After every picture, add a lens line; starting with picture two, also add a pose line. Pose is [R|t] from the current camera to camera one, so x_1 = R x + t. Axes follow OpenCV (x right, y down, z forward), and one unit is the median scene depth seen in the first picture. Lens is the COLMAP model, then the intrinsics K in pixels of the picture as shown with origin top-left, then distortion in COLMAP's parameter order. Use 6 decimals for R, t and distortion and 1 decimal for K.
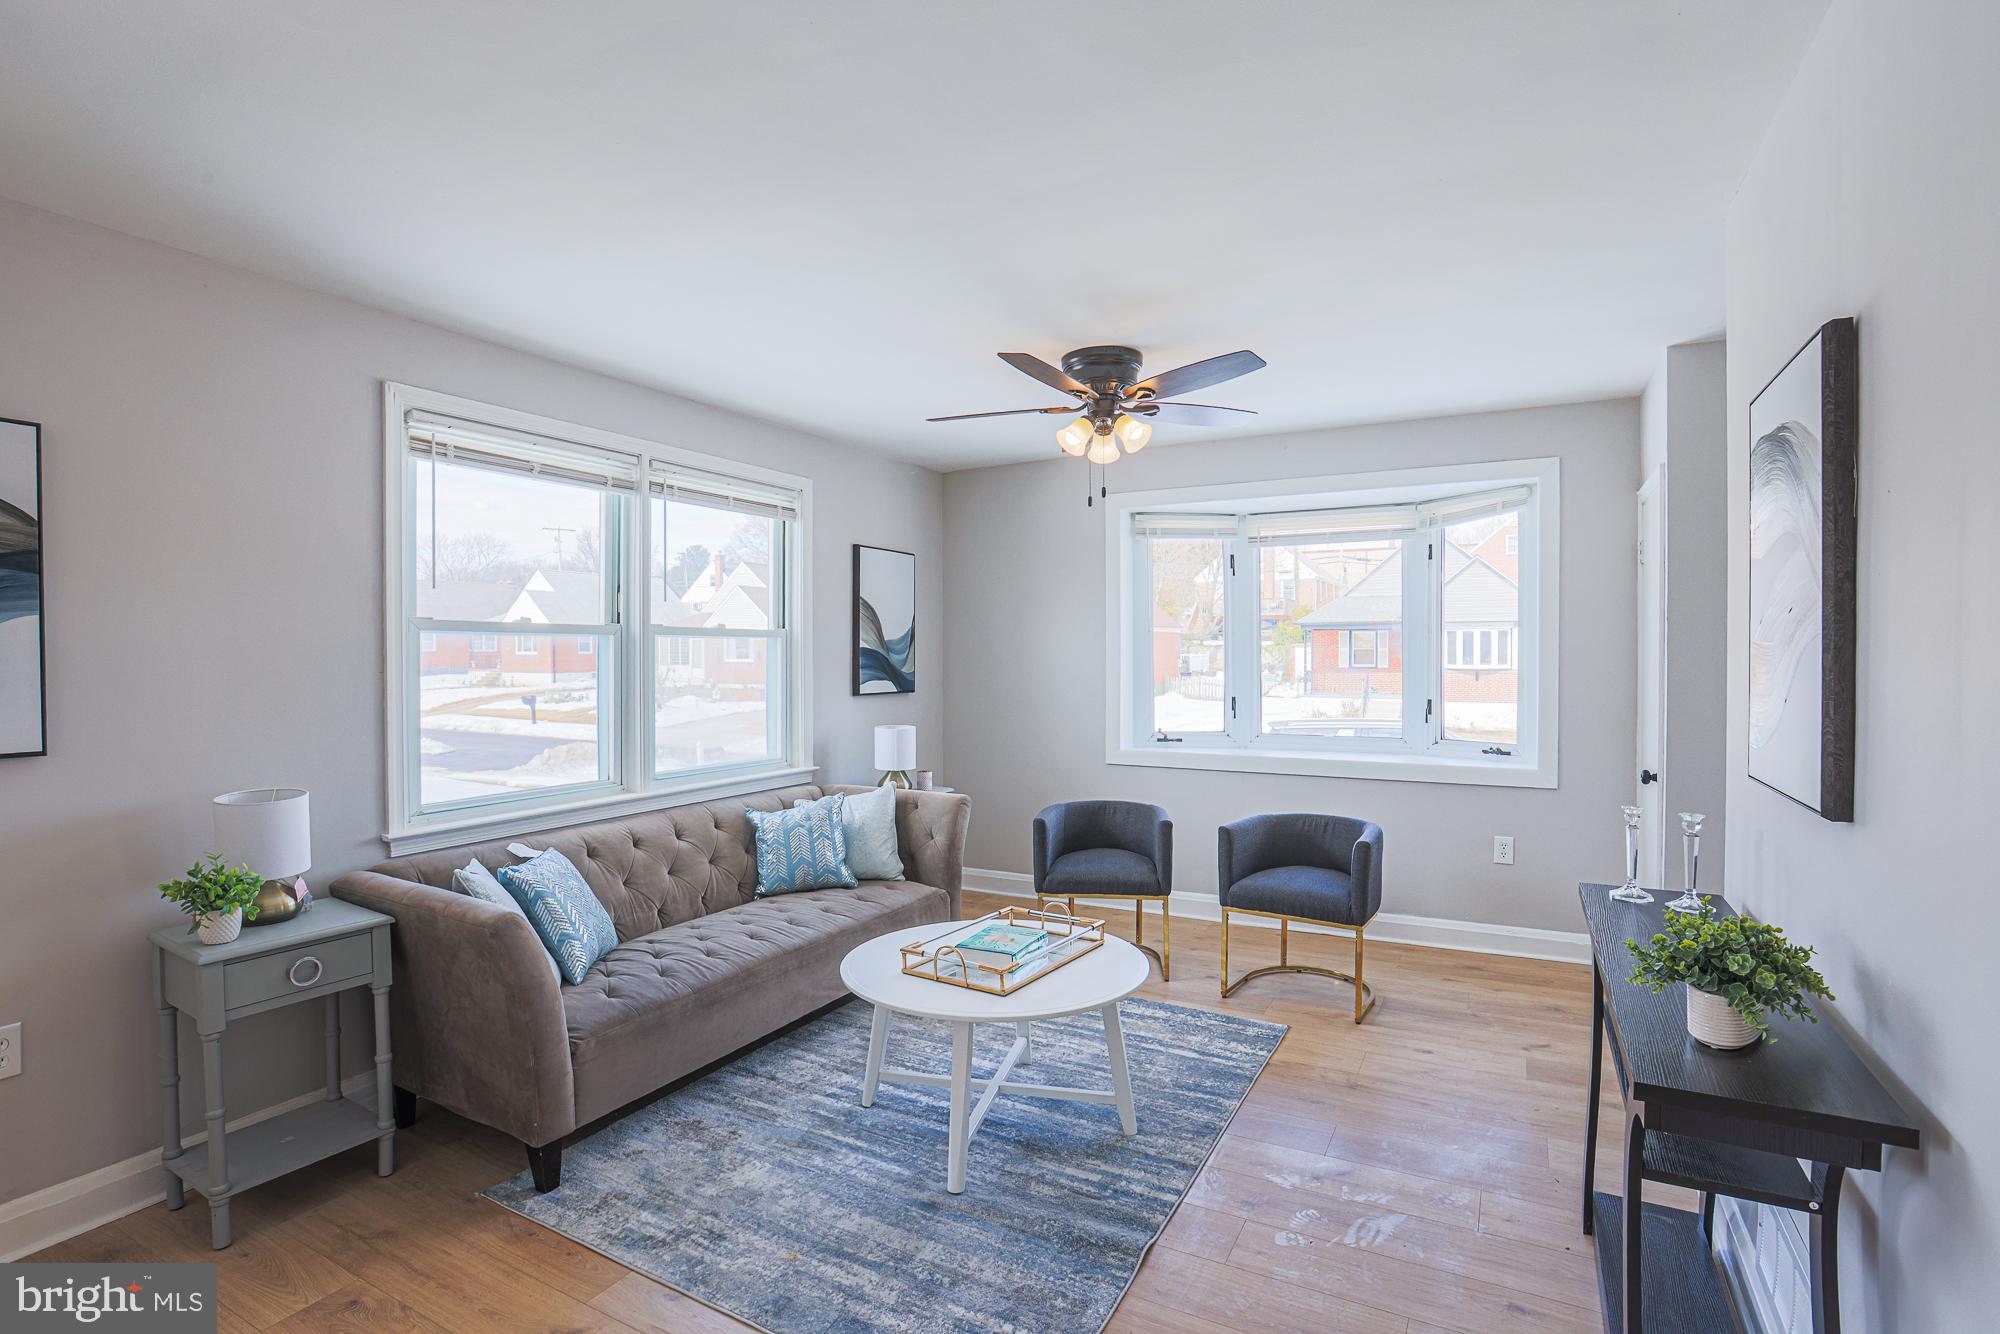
lens RADIAL K [[953.1, 0, 1002.5], [0, 953.1, 656.3], [0, 0, 1]] dist [-0.080200, 0.046235]
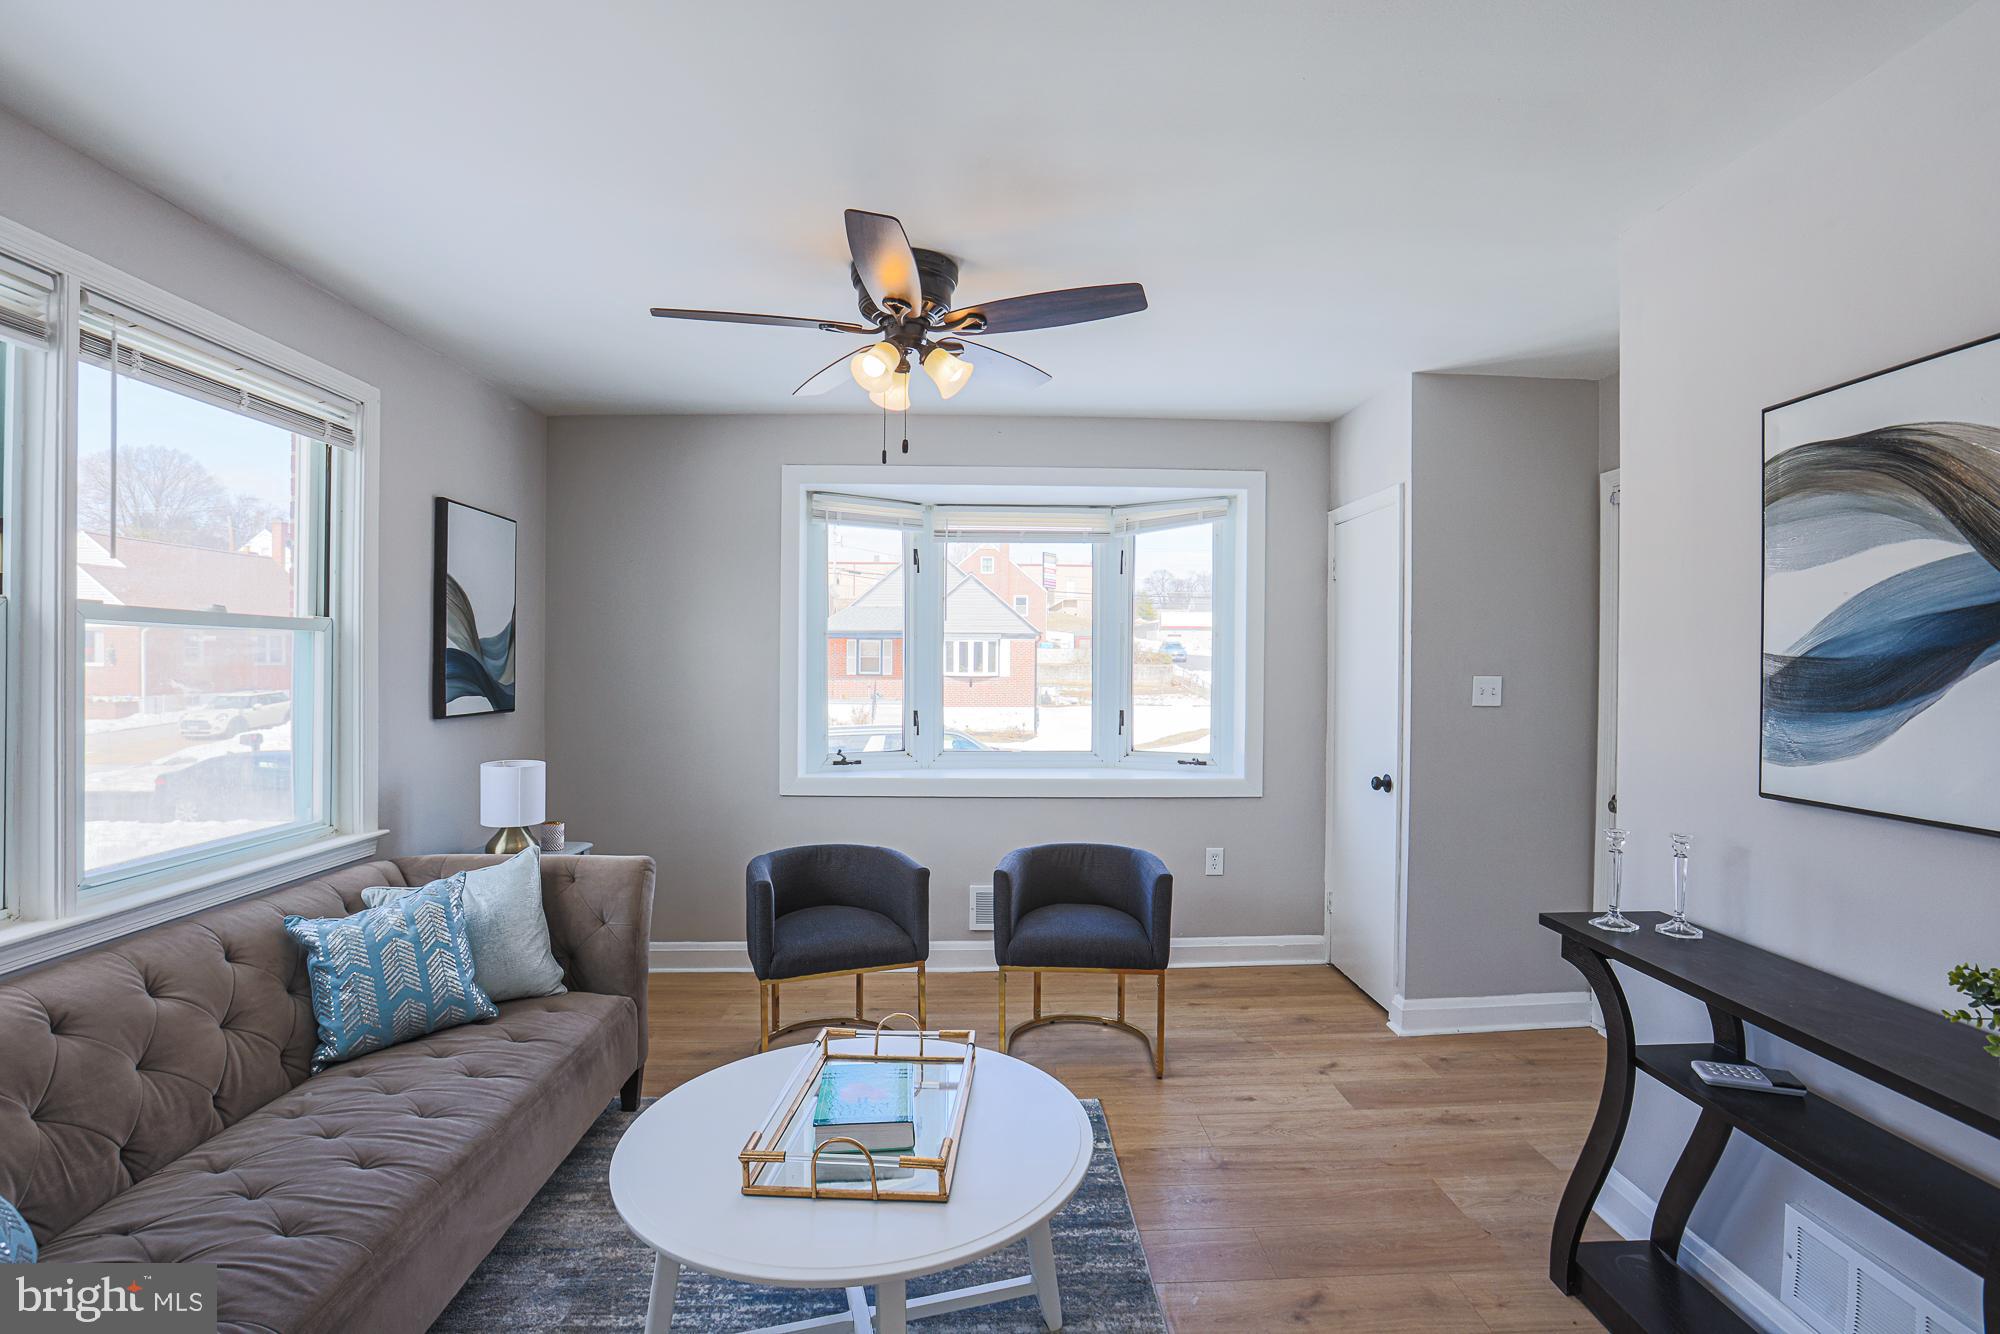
lens RADIAL K [[938.1, 0, 1011.0], [0, 938.1, 662.5], [0, 0, 1]] dist [-0.057574, 0.020905]
pose [[0.858218, 0.006984, 0.513237, -0.174295], [-0.006582, 0.999975, -0.002601, -0.000115], [-0.513242, -0.001146, 0.858243, 0.277670]]
